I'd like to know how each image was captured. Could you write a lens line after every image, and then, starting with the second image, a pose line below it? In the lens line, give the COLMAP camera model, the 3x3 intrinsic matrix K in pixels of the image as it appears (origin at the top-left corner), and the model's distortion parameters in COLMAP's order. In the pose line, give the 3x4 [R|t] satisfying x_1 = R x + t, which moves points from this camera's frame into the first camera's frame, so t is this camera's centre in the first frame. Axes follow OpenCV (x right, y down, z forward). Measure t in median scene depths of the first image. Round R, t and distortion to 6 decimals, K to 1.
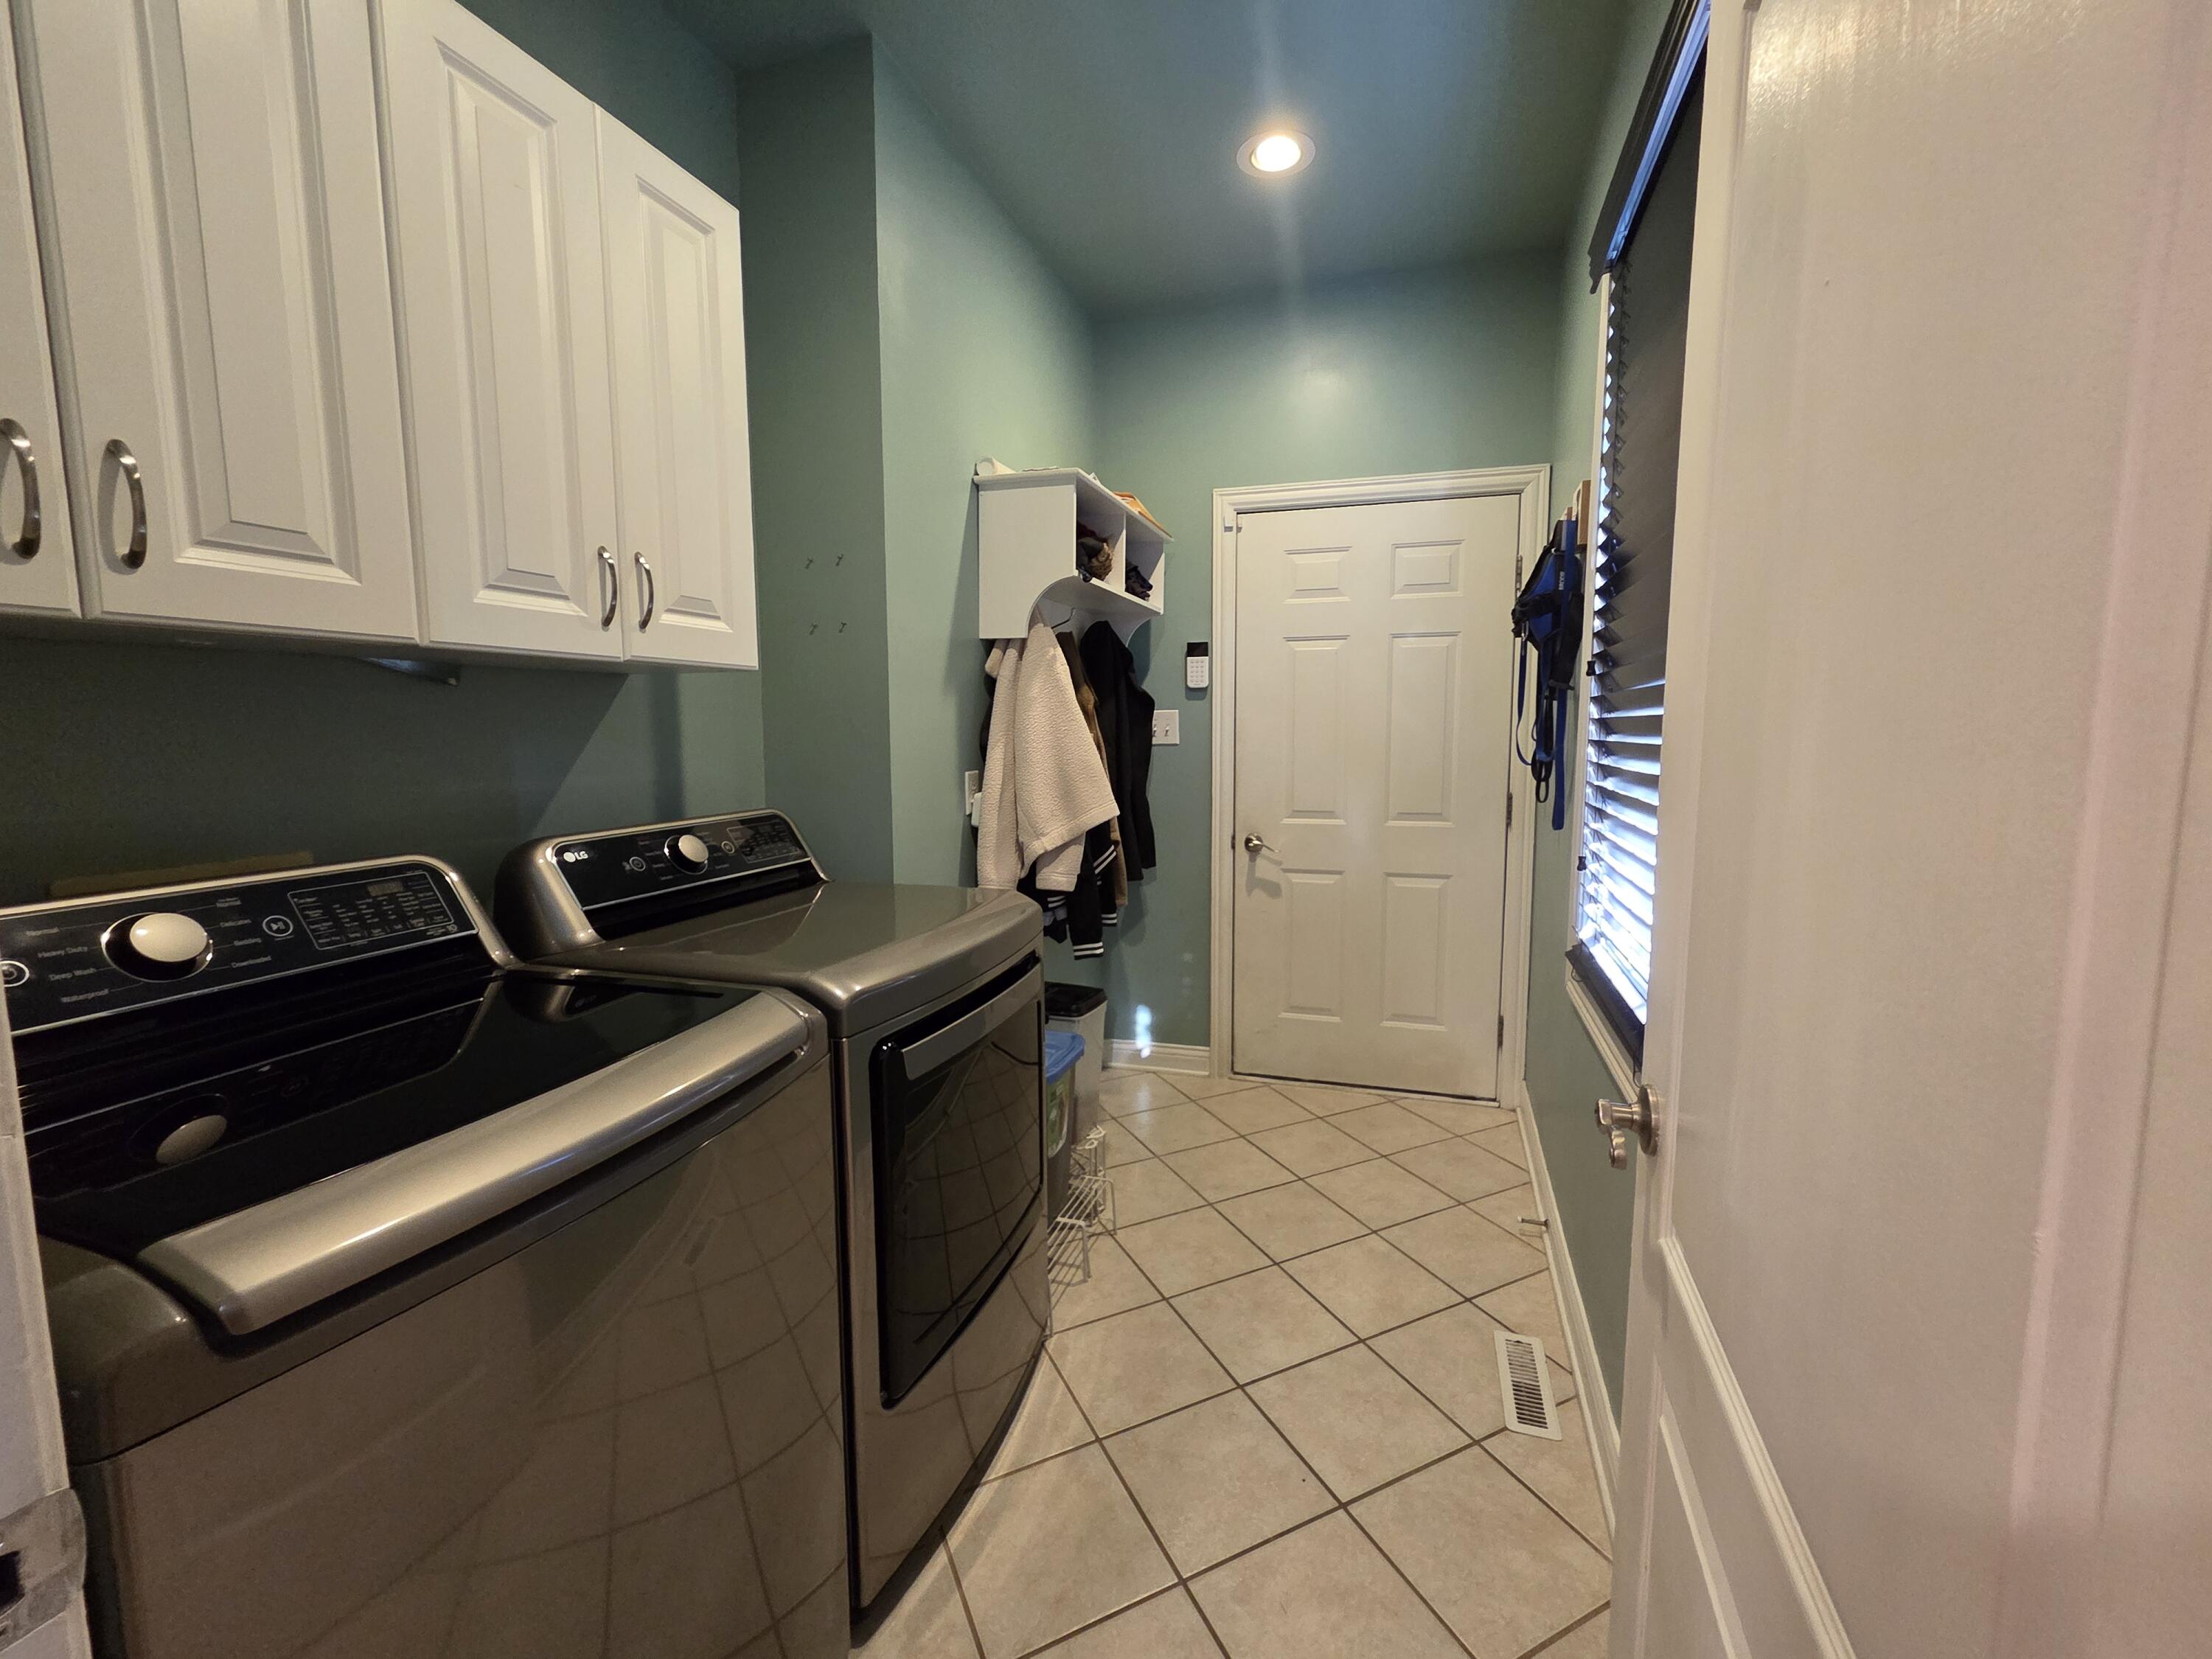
lens RADIAL K [[900.1, 0, 1131.0], [0, 900.1, 820.1], [0, 0, 1]] dist [0.002228, 0.000576]
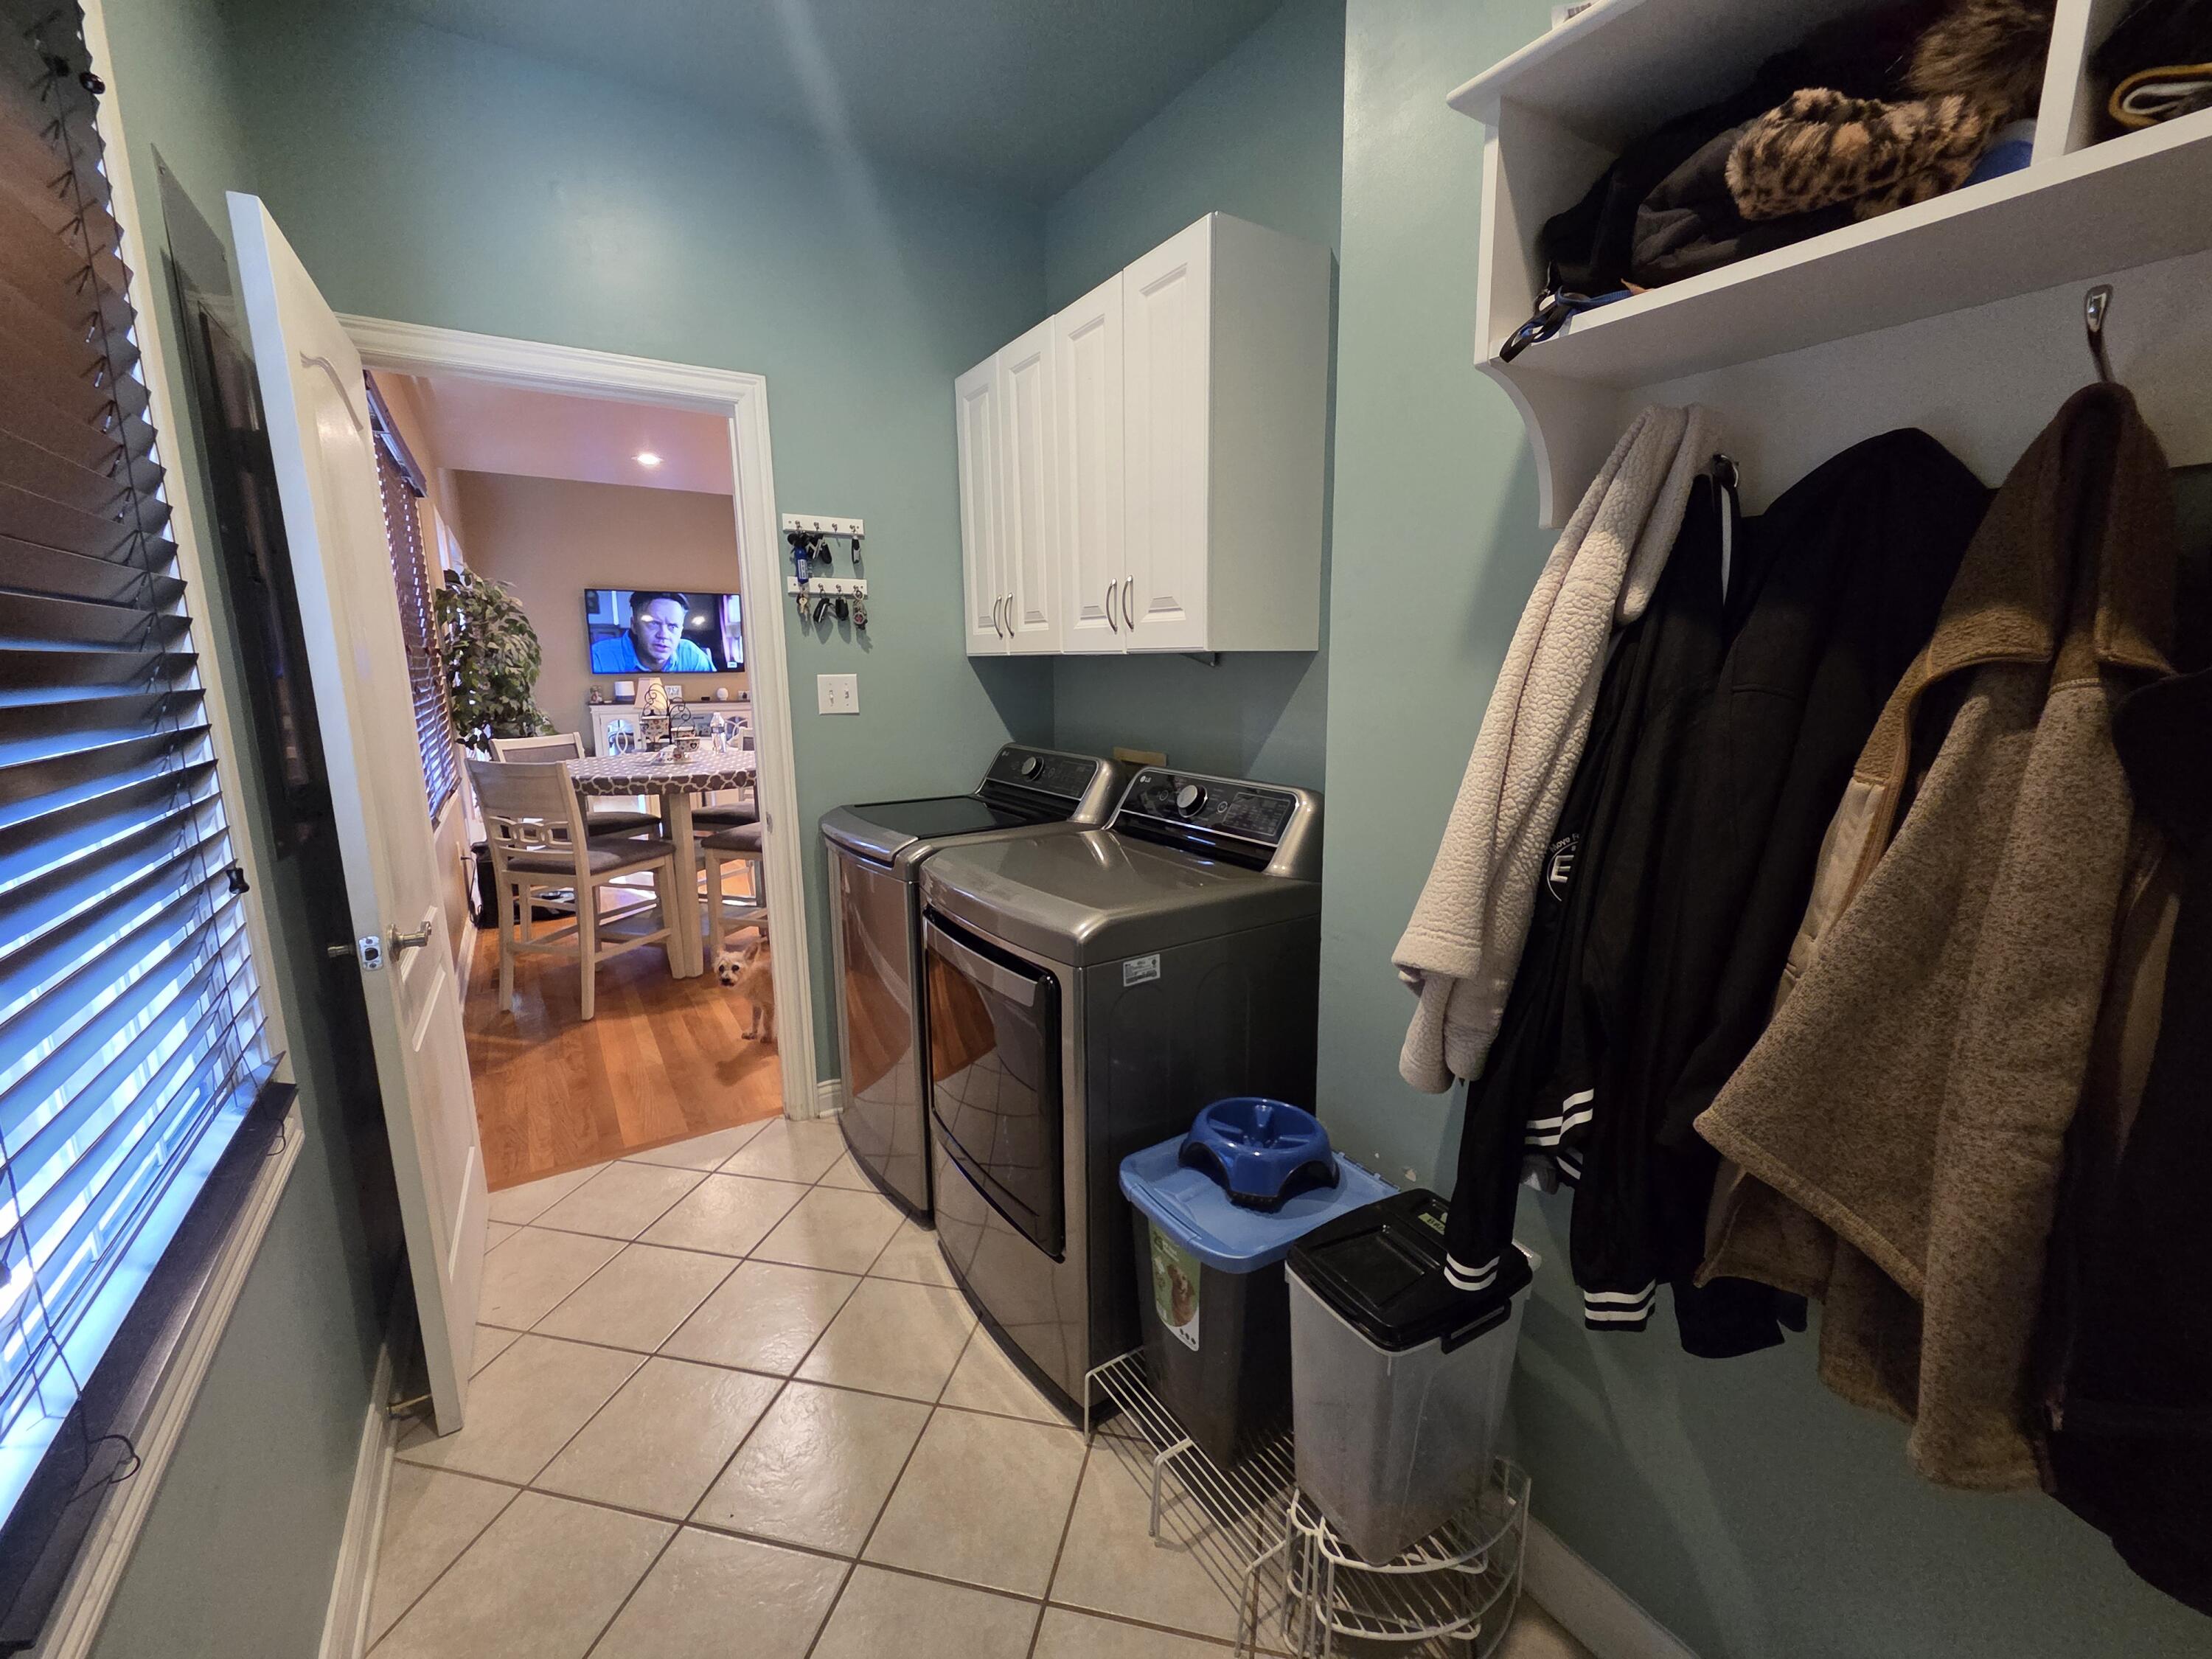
lens RADIAL K [[900.1, 0, 1131.0], [0, 900.1, 820.1], [0, 0, 1]] dist [0.002228, 0.000576]
pose [[-0.614826, 0.148984, -0.774463, 0.572038], [-0.072704, 0.967106, 0.243761, -0.251159], [0.785304, 0.206177, -0.583771, 1.777046]]
